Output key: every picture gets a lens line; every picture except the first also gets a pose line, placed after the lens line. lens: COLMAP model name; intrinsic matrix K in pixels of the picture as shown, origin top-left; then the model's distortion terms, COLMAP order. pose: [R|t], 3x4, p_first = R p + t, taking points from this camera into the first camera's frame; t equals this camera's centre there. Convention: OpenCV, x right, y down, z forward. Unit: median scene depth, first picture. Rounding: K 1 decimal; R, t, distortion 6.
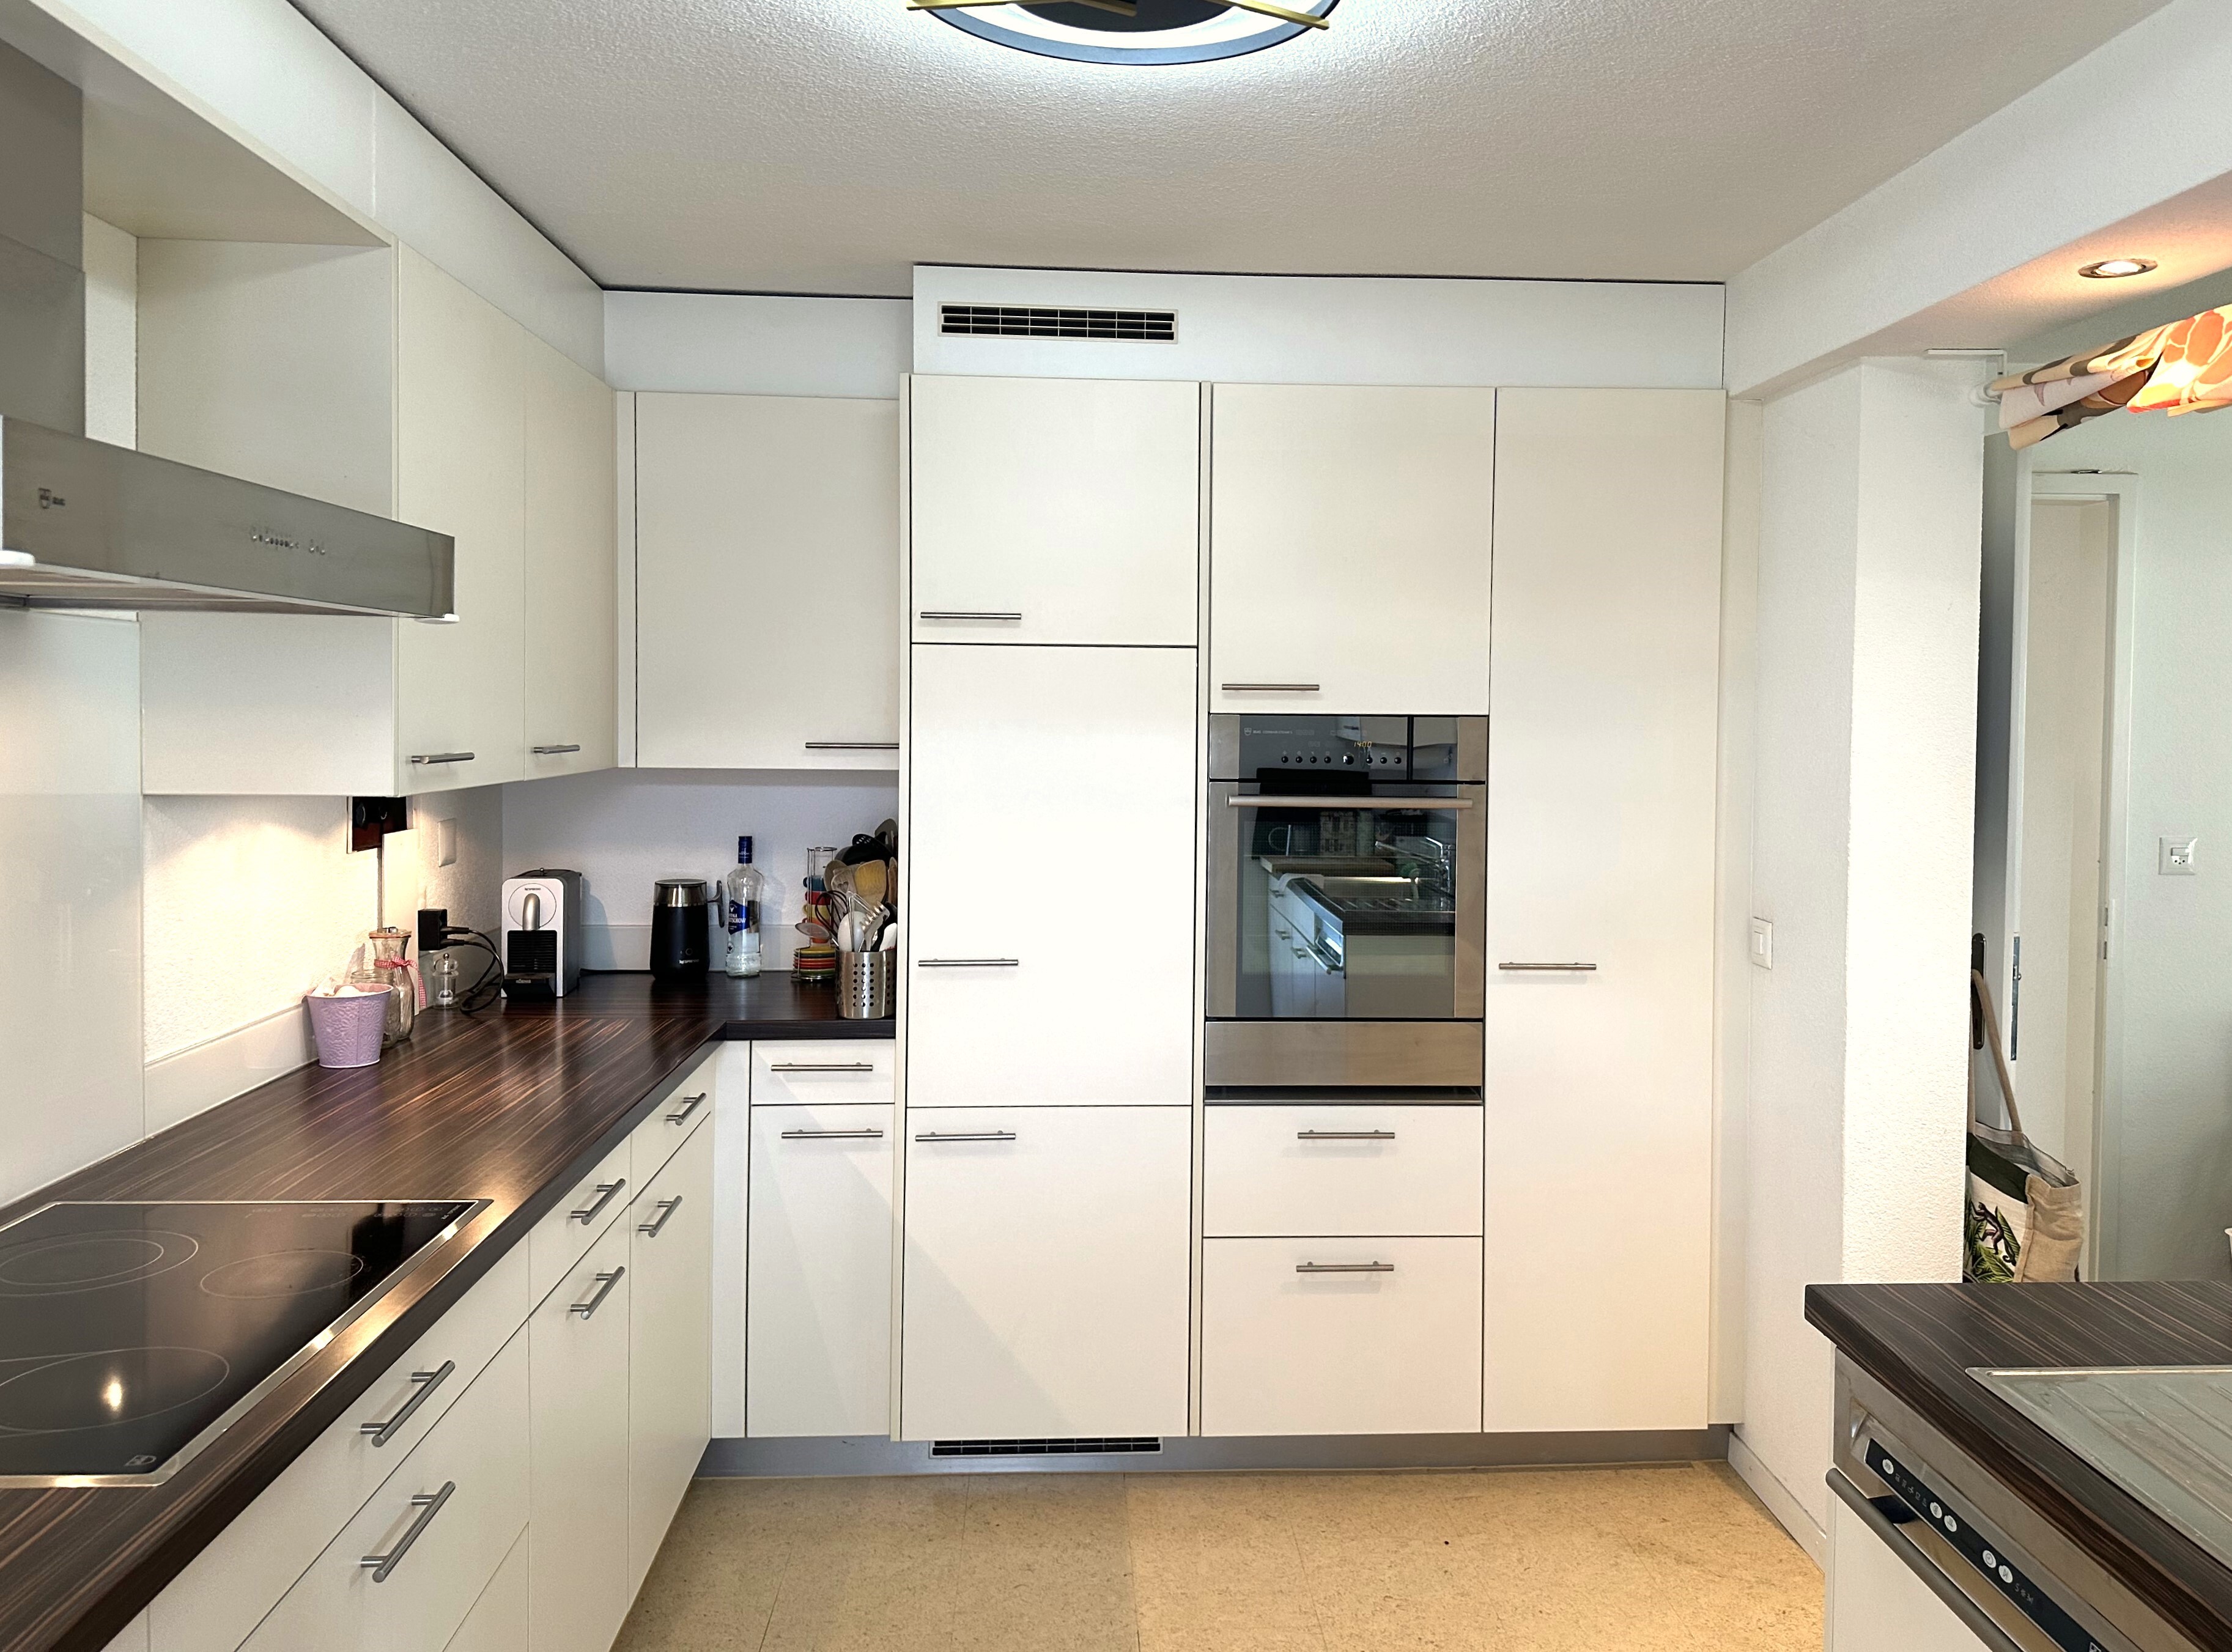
lens RADIAL K [[1751.6, 0, 1188.0], [0, 1751.6, 765.2], [0, 0, 1]] dist [0.120212, -0.003618]
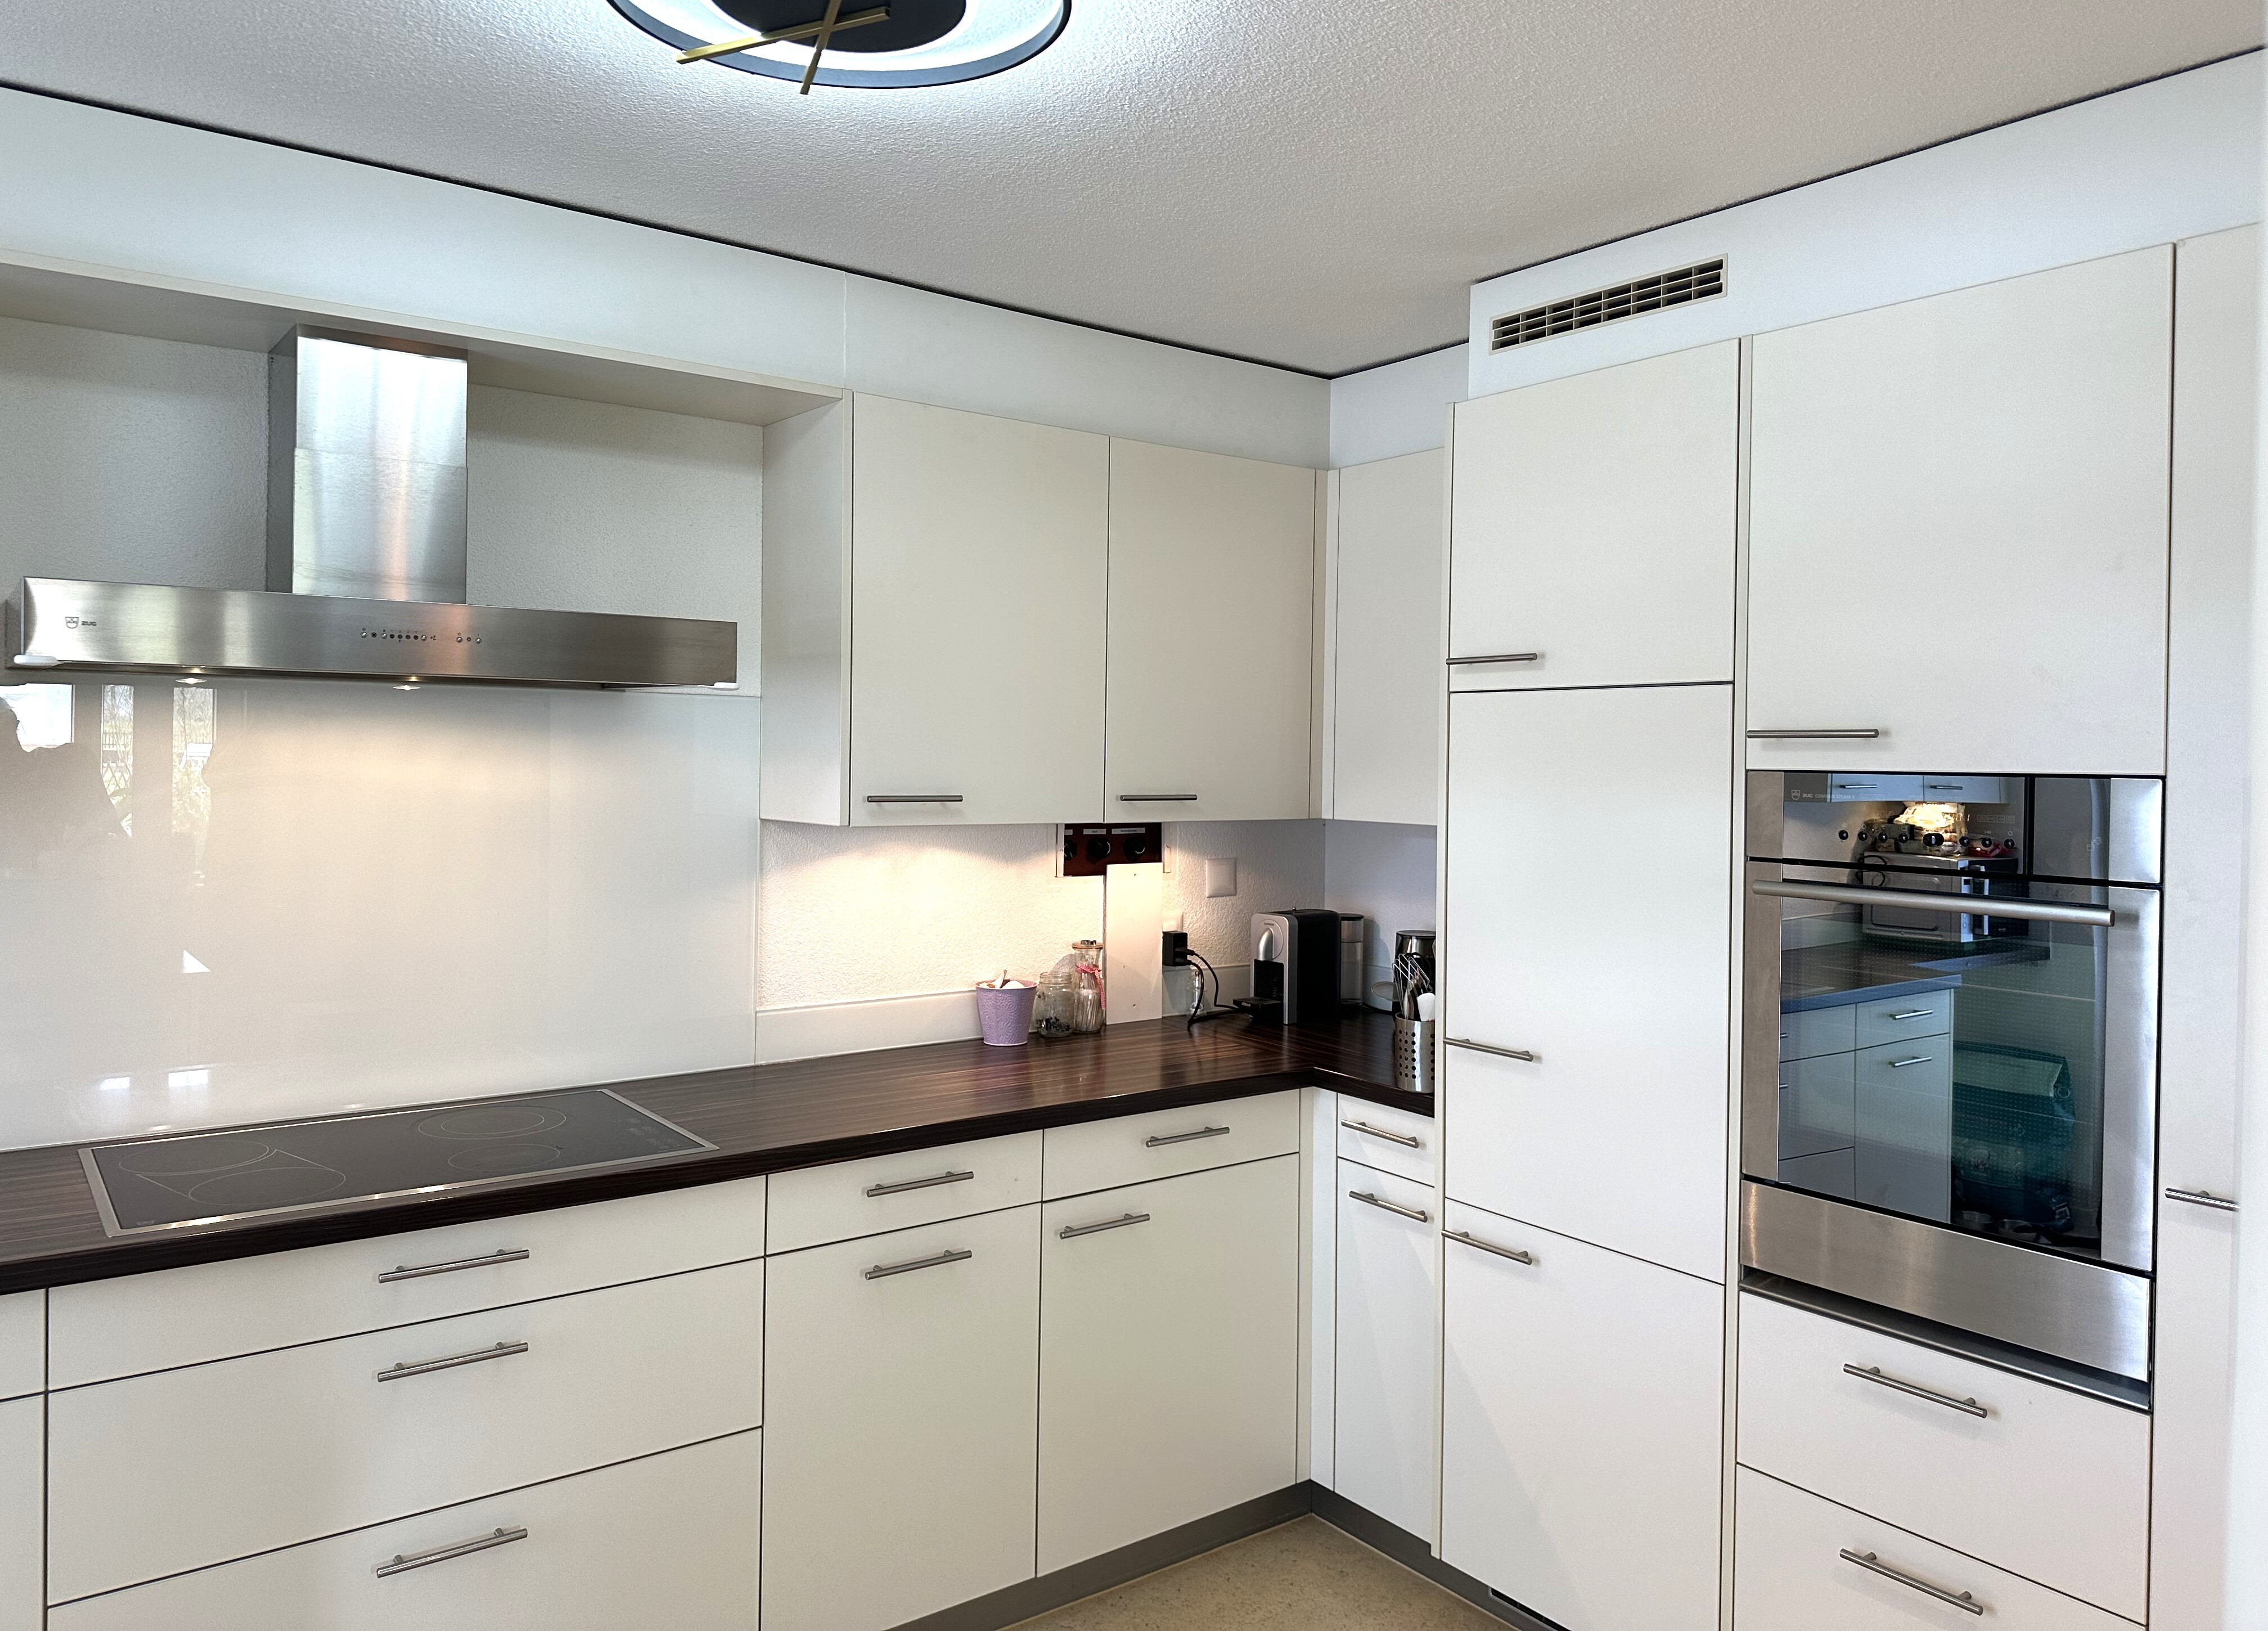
lens RADIAL K [[1596.0, 0, 1128.4], [0, 1596.0, 763.0], [0, 0, 1]] dist [0.116317, -0.152974]
pose [[0.542829, 0.002090, -0.839840, 0.454303], [-0.035130, 0.999178, -0.020220, -0.008897], [0.839108, 0.040480, 0.542457, 0.395917]]
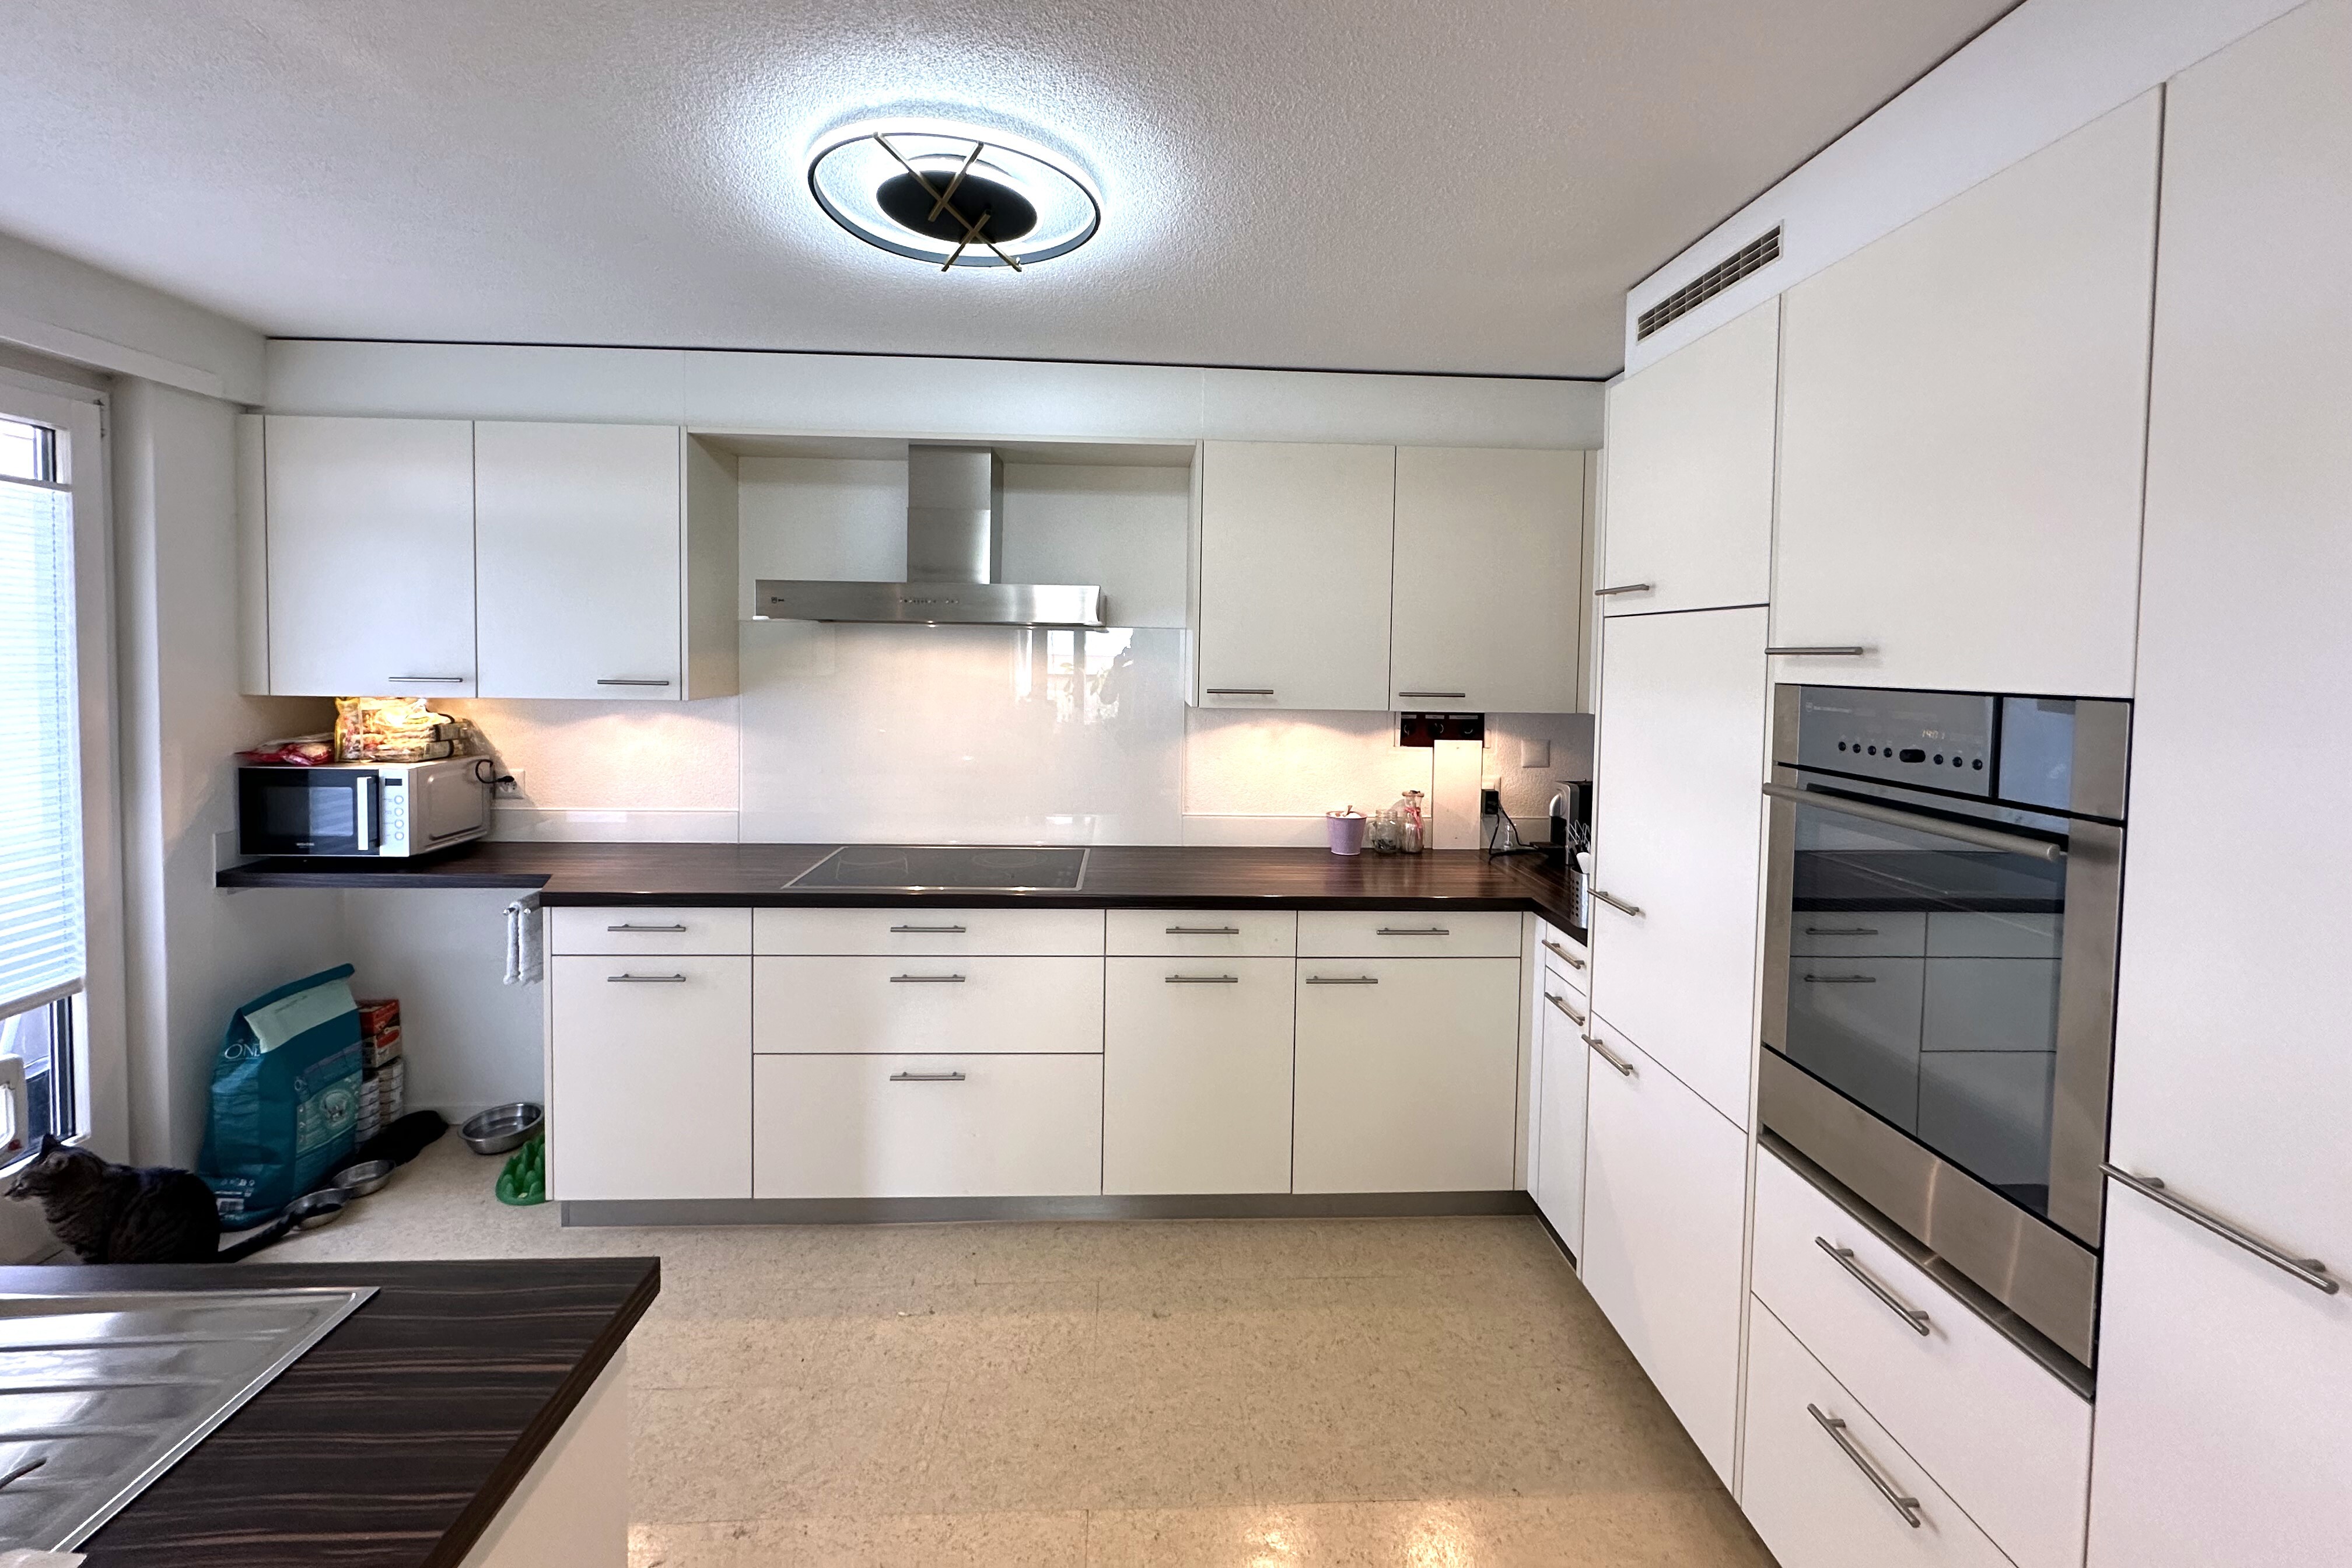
lens RADIAL K [[940.5, 0, 1173.7], [0, 940.5, 685.9], [0, 0, 1]] dist [-0.000450, -0.000244]
pose [[-0.025556, 0.025044, -0.999360, 0.469975], [-0.049528, 0.998427, 0.026287, -0.025783], [0.998446, 0.050168, -0.024276, 0.721904]]
